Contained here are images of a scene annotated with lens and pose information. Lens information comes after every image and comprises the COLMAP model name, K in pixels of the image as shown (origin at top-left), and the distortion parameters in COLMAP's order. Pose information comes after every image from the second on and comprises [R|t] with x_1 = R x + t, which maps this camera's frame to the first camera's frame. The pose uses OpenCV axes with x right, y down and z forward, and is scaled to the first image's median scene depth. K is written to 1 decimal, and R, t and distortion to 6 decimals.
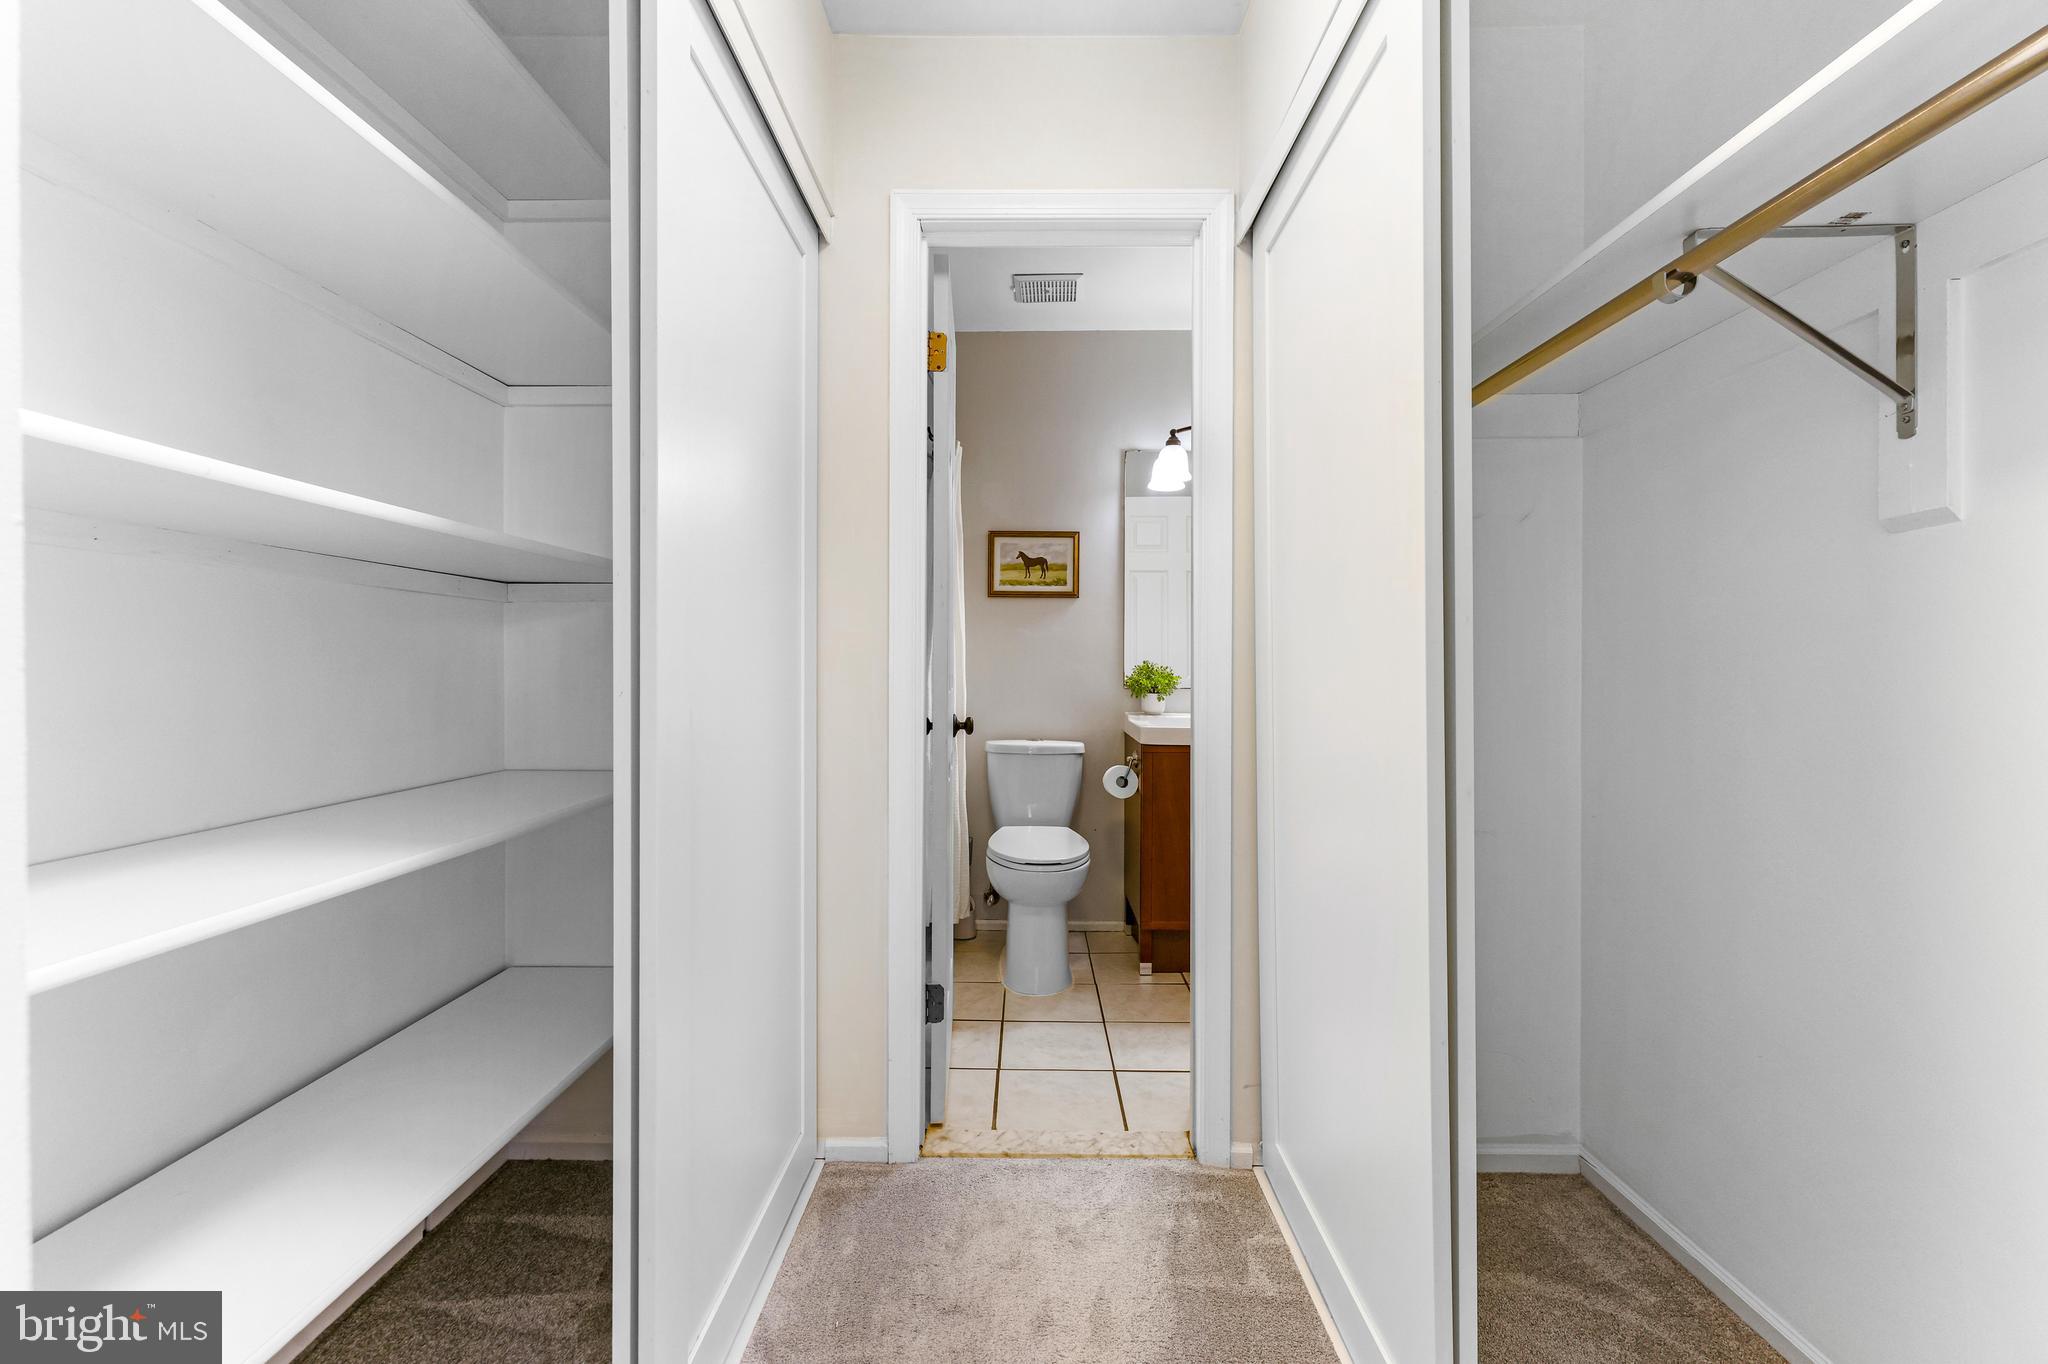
lens RADIAL K [[830.9, 0, 1020.8], [0, 830.9, 675.2], [0, 0, 1]] dist [-0.001366, 0.000708]
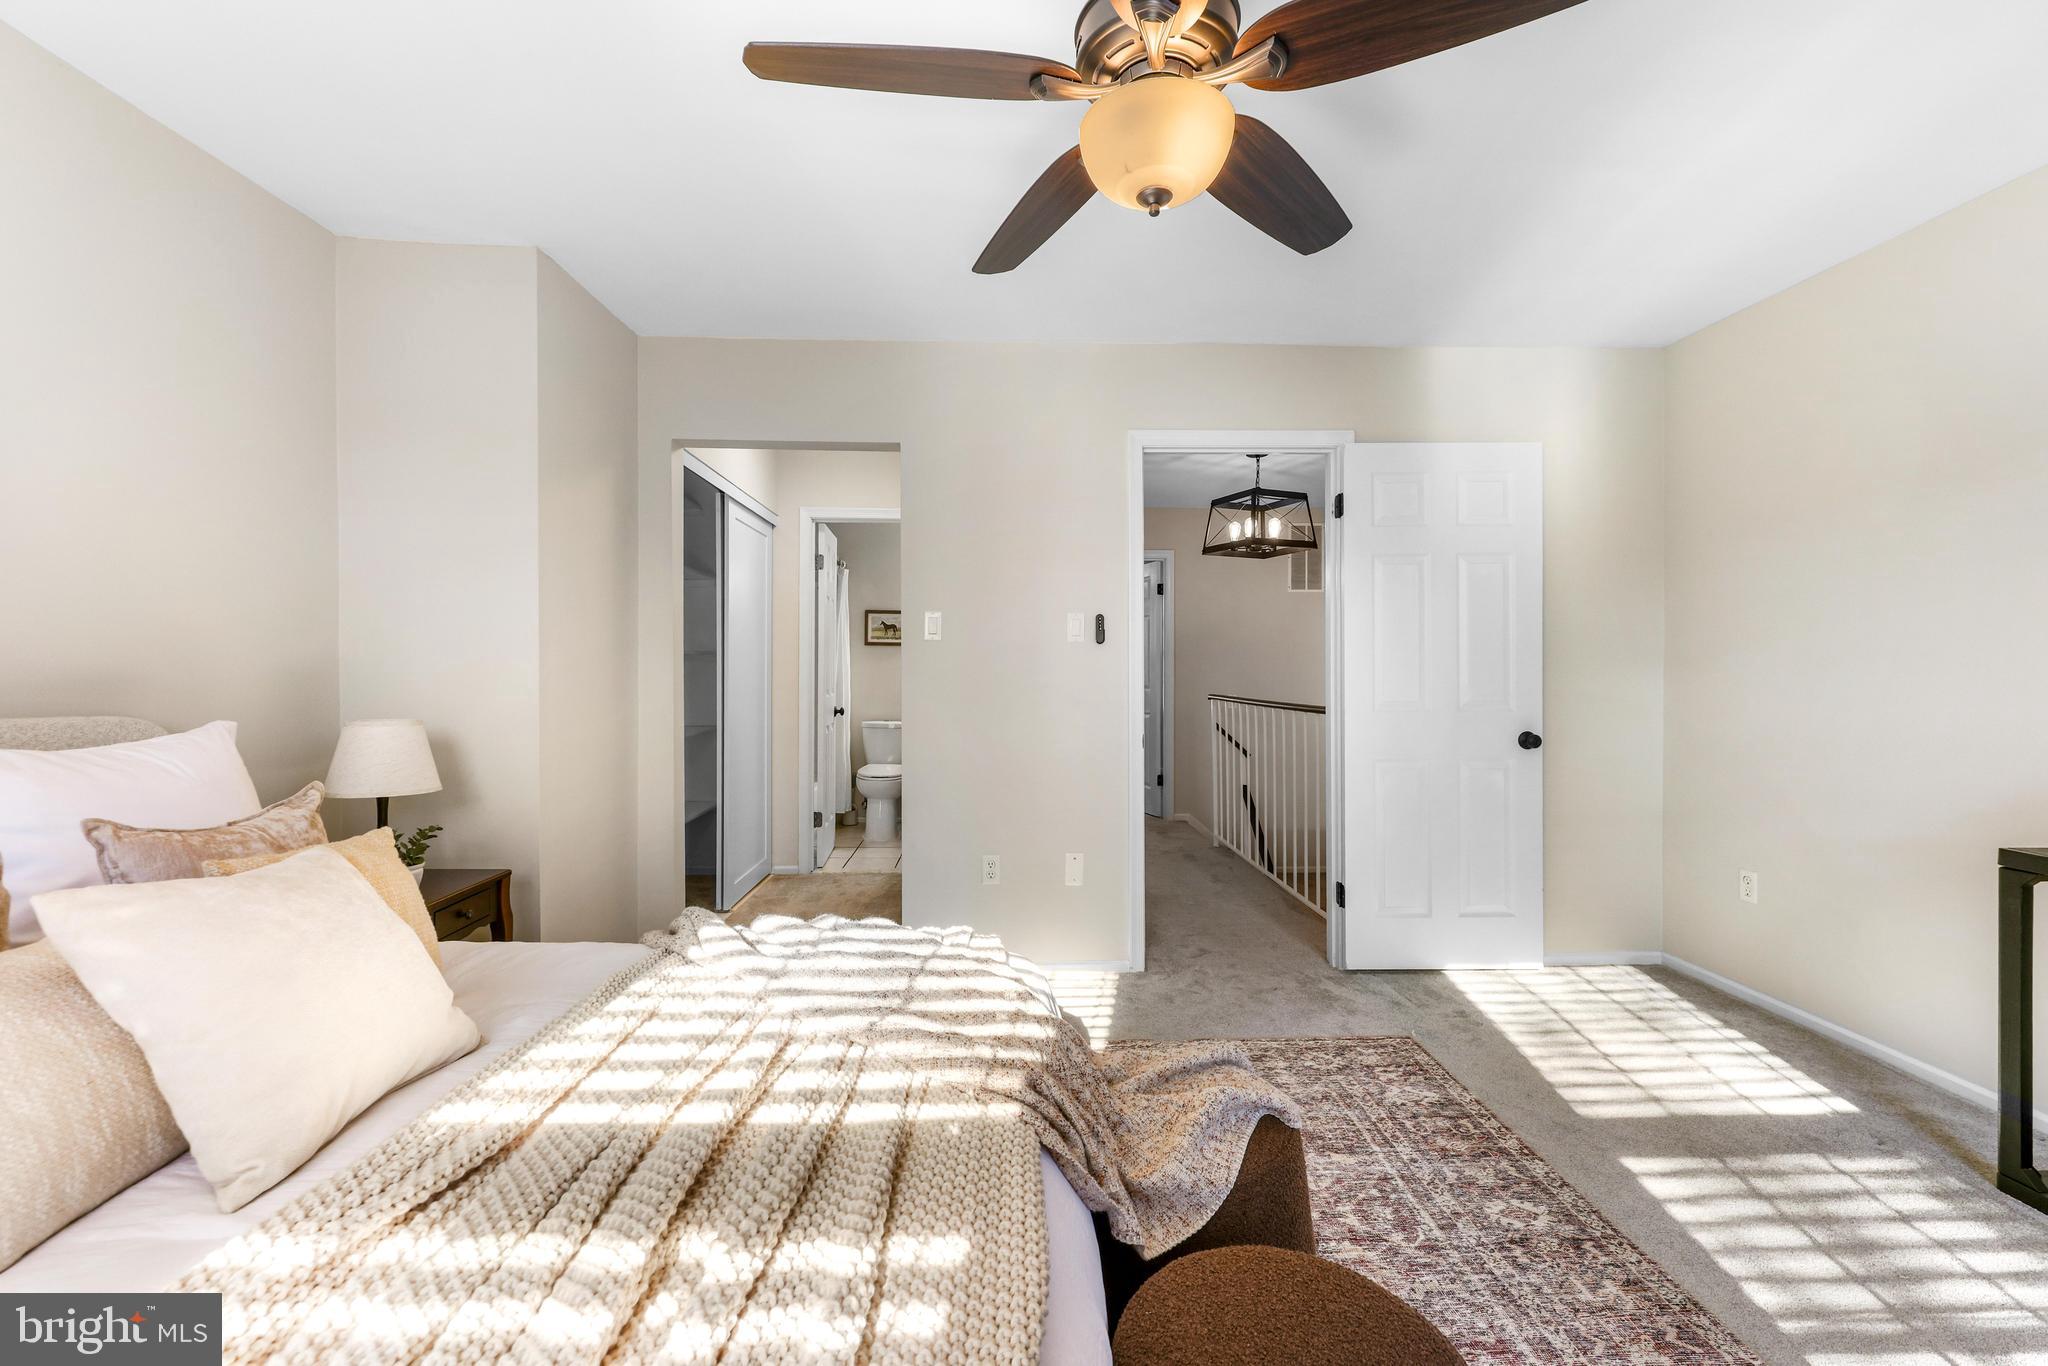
lens RADIAL K [[830.9, 0, 1023.0], [0, 830.9, 675.2], [0, 0, 1]] dist [-0.001366, 0.000708]
pose [[0.999069, 0.002005, 0.043089, 0.238615], [-0.002043, 0.999998, 0.000839, -0.028049], [-0.043087, -0.000926, 0.999071, -0.901541]]
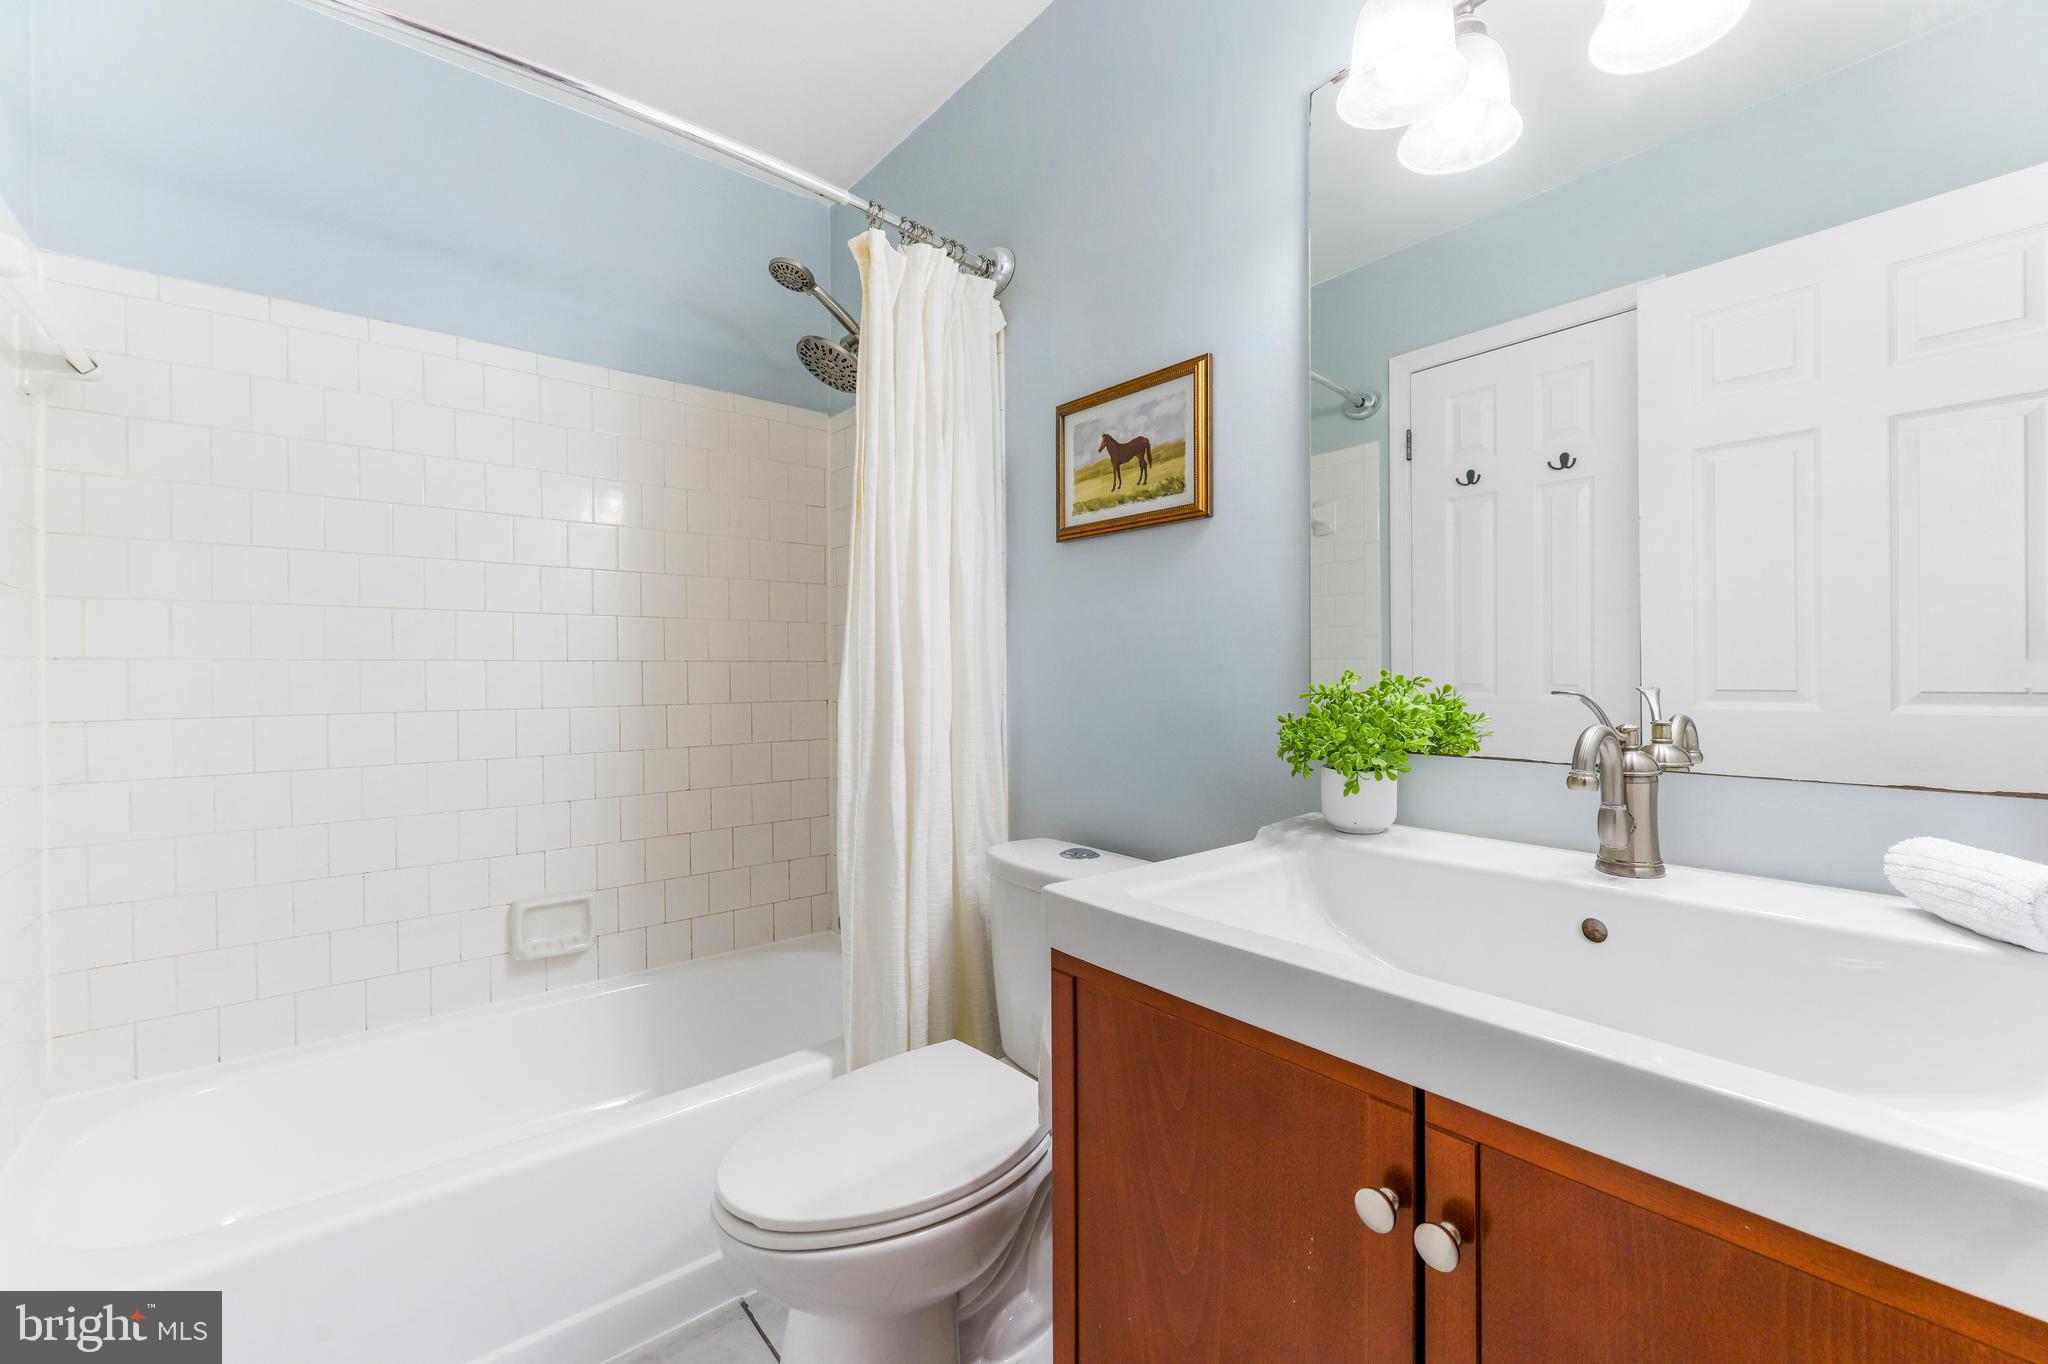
lens RADIAL K [[830.9, 0, 1024.7], [0, 830.9, 677.0], [0, 0, 1]] dist [-0.001366, 0.000708]
pose [[0.653724, 0.002998, -0.756727, 0.318654], [-0.002591, 0.999995, 0.001724, -0.015402], [0.756728, 0.000834, 0.653729, 0.666282]]
